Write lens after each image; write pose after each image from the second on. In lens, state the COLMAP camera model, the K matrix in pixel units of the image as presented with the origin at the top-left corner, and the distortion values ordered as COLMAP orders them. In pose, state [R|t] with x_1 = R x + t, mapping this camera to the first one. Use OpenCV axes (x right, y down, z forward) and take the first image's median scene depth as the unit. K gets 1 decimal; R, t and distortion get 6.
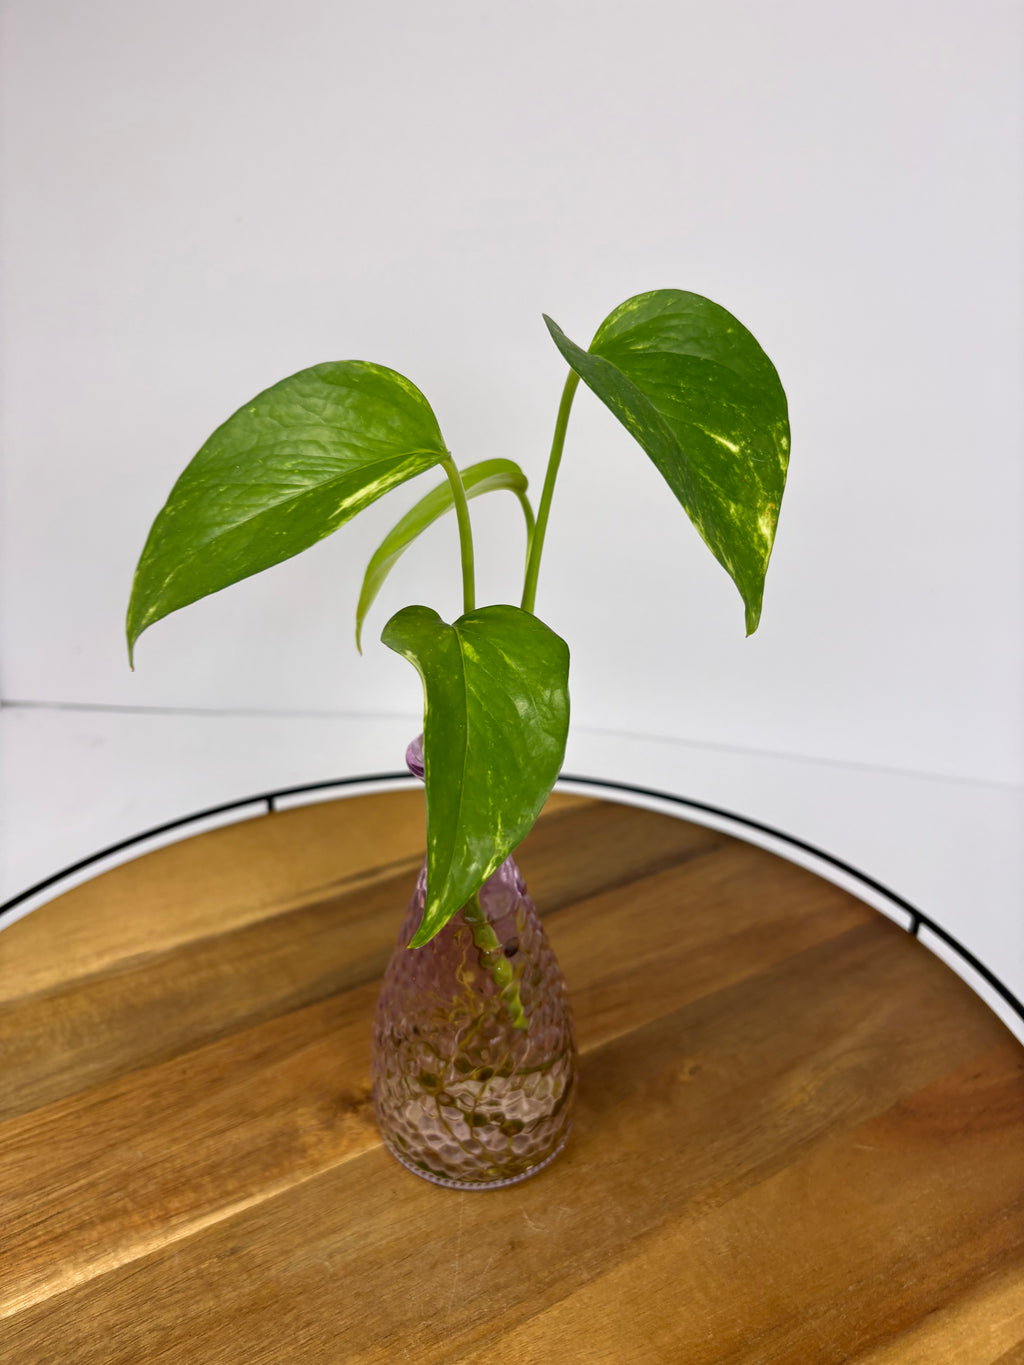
lens RADIAL K [[1051.3, 0, 503.6], [0, 1051.3, 685.8], [0, 0, 1]] dist [0.004517, -0.004965]
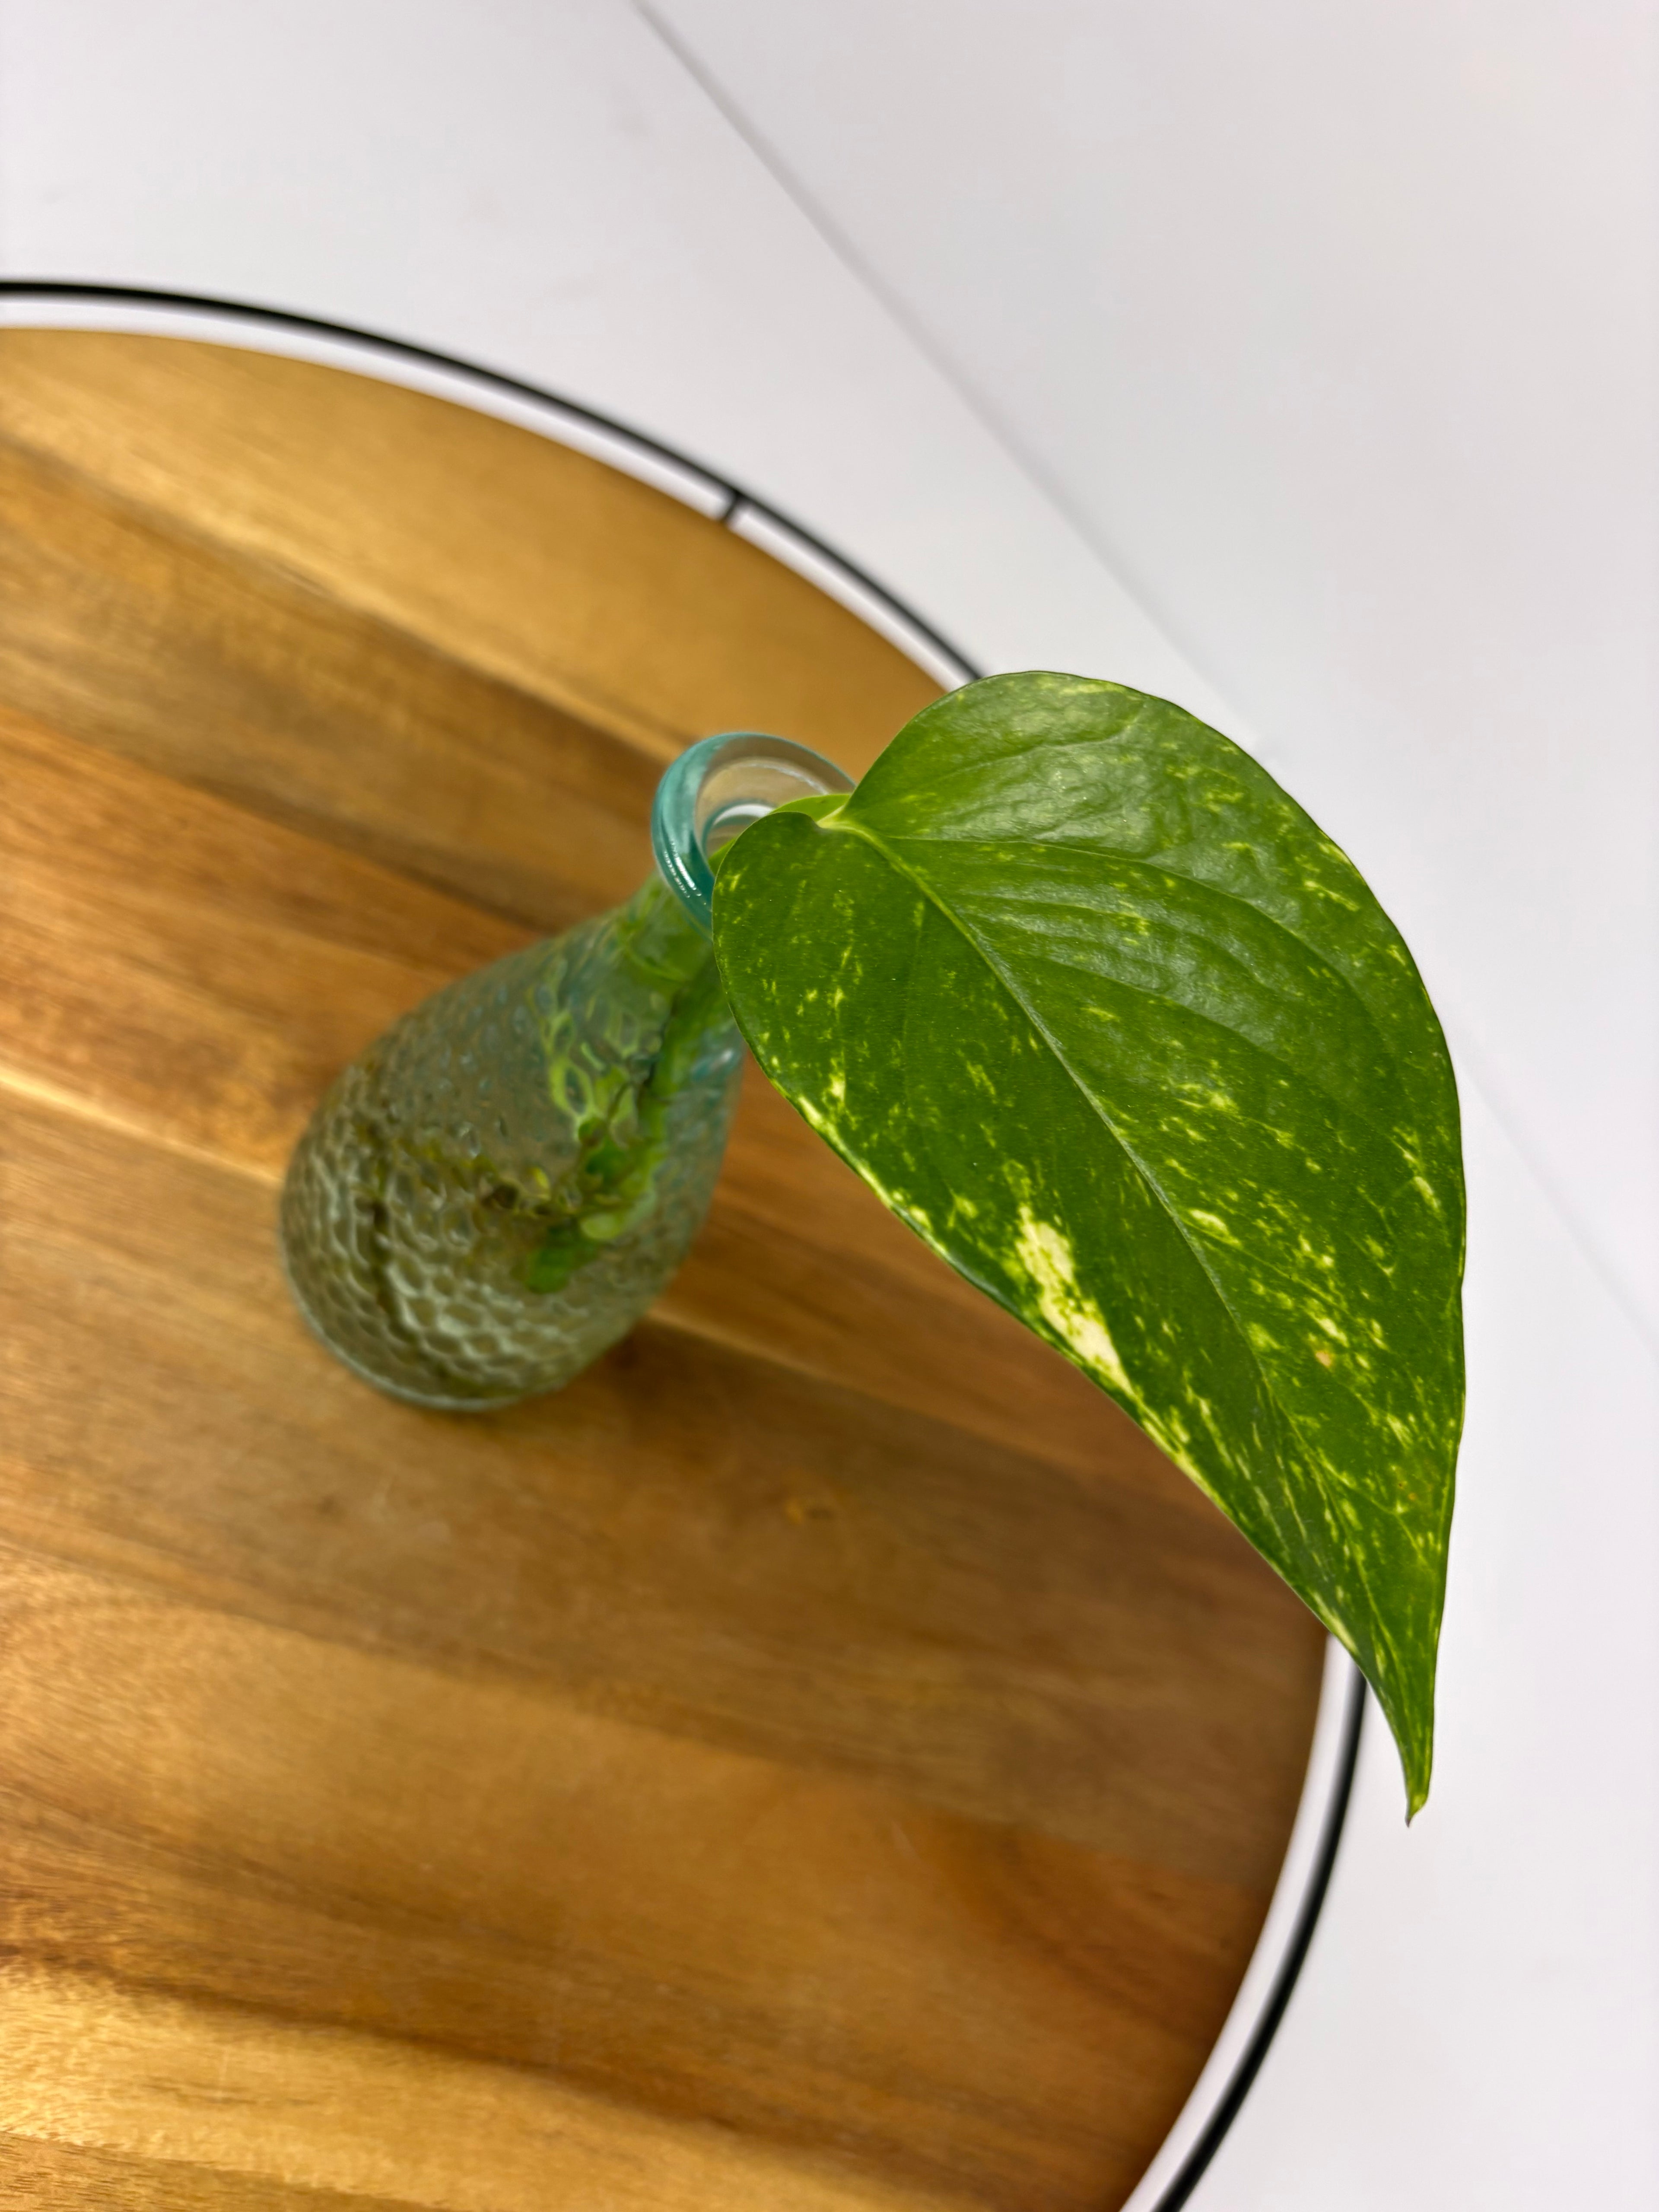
lens RADIAL K [[1747.3, 0, 831.6], [0, 1747.3, 1113.7], [0, 0, 1]] dist [-0.013682, -0.004423]
pose [[0.673212, 0.739329, 0.013349, 0.023330], [-0.666844, 0.599211, 0.443018, -0.195206], [0.319537, -0.307147, 0.896413, 0.308325]]
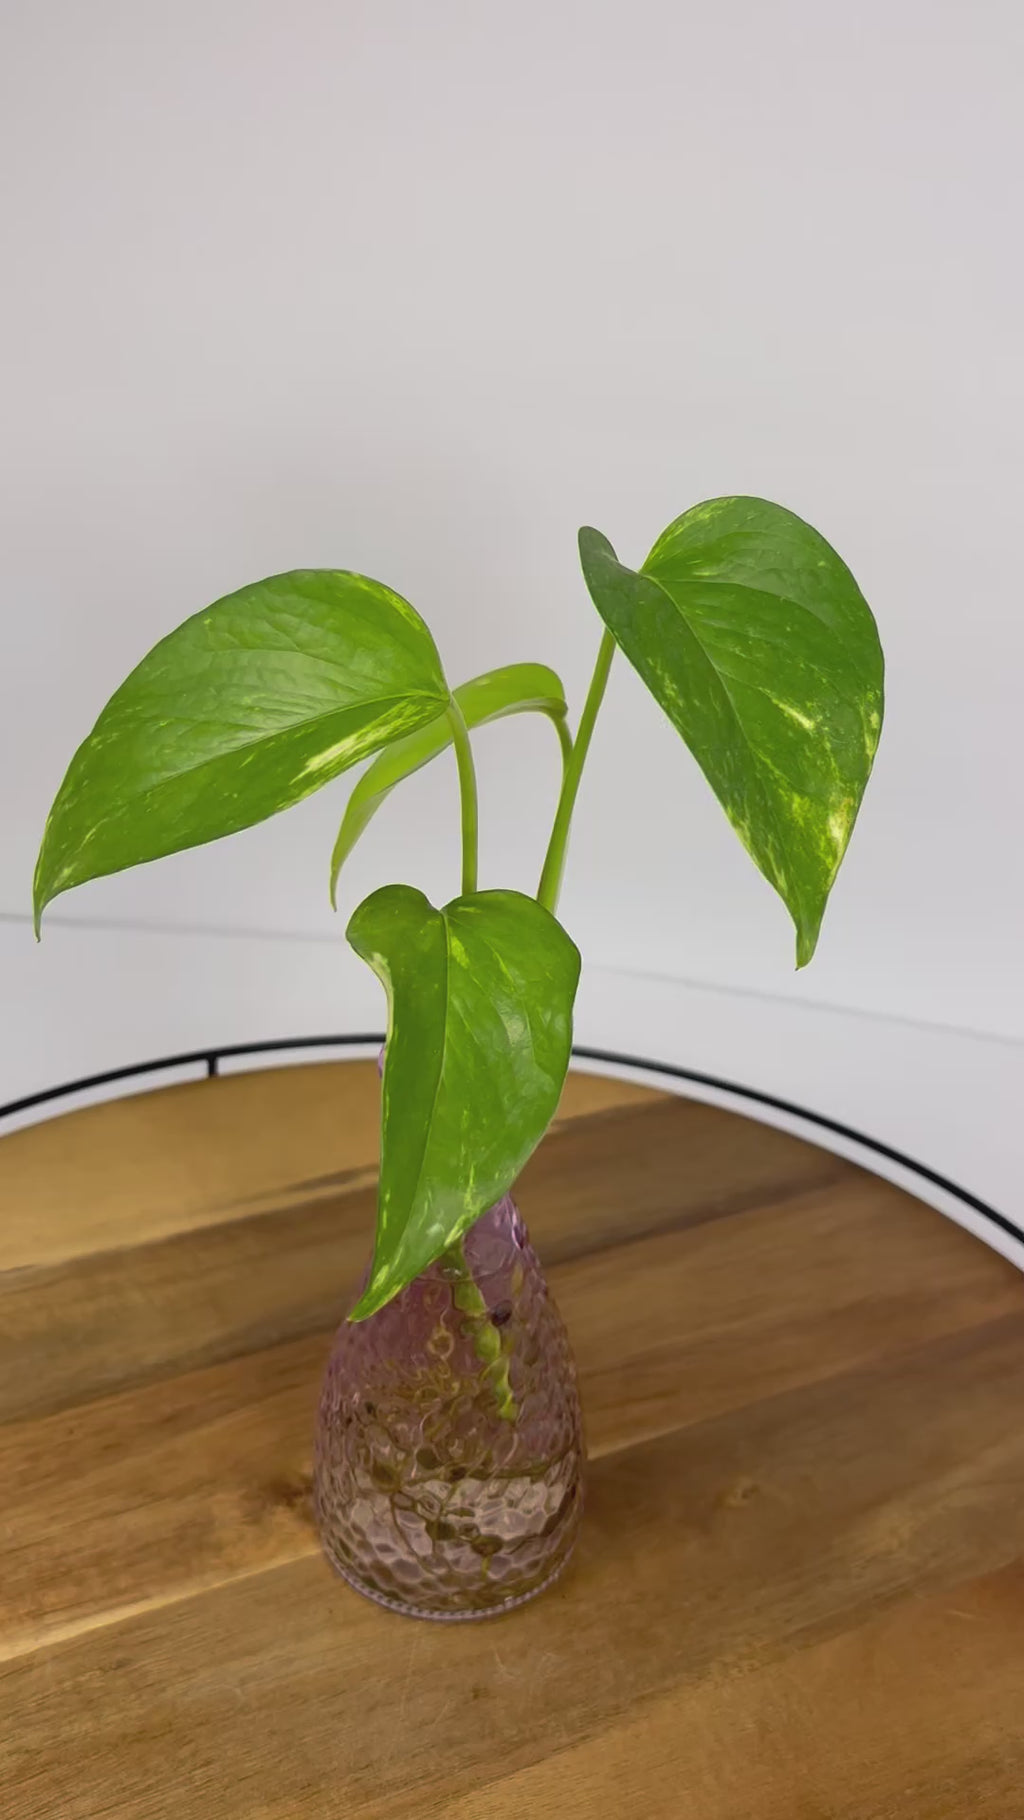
lens RADIAL K [[1719.6, 0, 512.0], [0, 1719.6, 910.0], [0, 0, 1]] dist [0.003109, -0.017729]
pose [[0.995692, 0.073684, -0.056278, 0.063604], [-0.071094, 0.996375, 0.046718, -0.102255], [0.059516, -0.042516, 0.997322, -0.233751]]
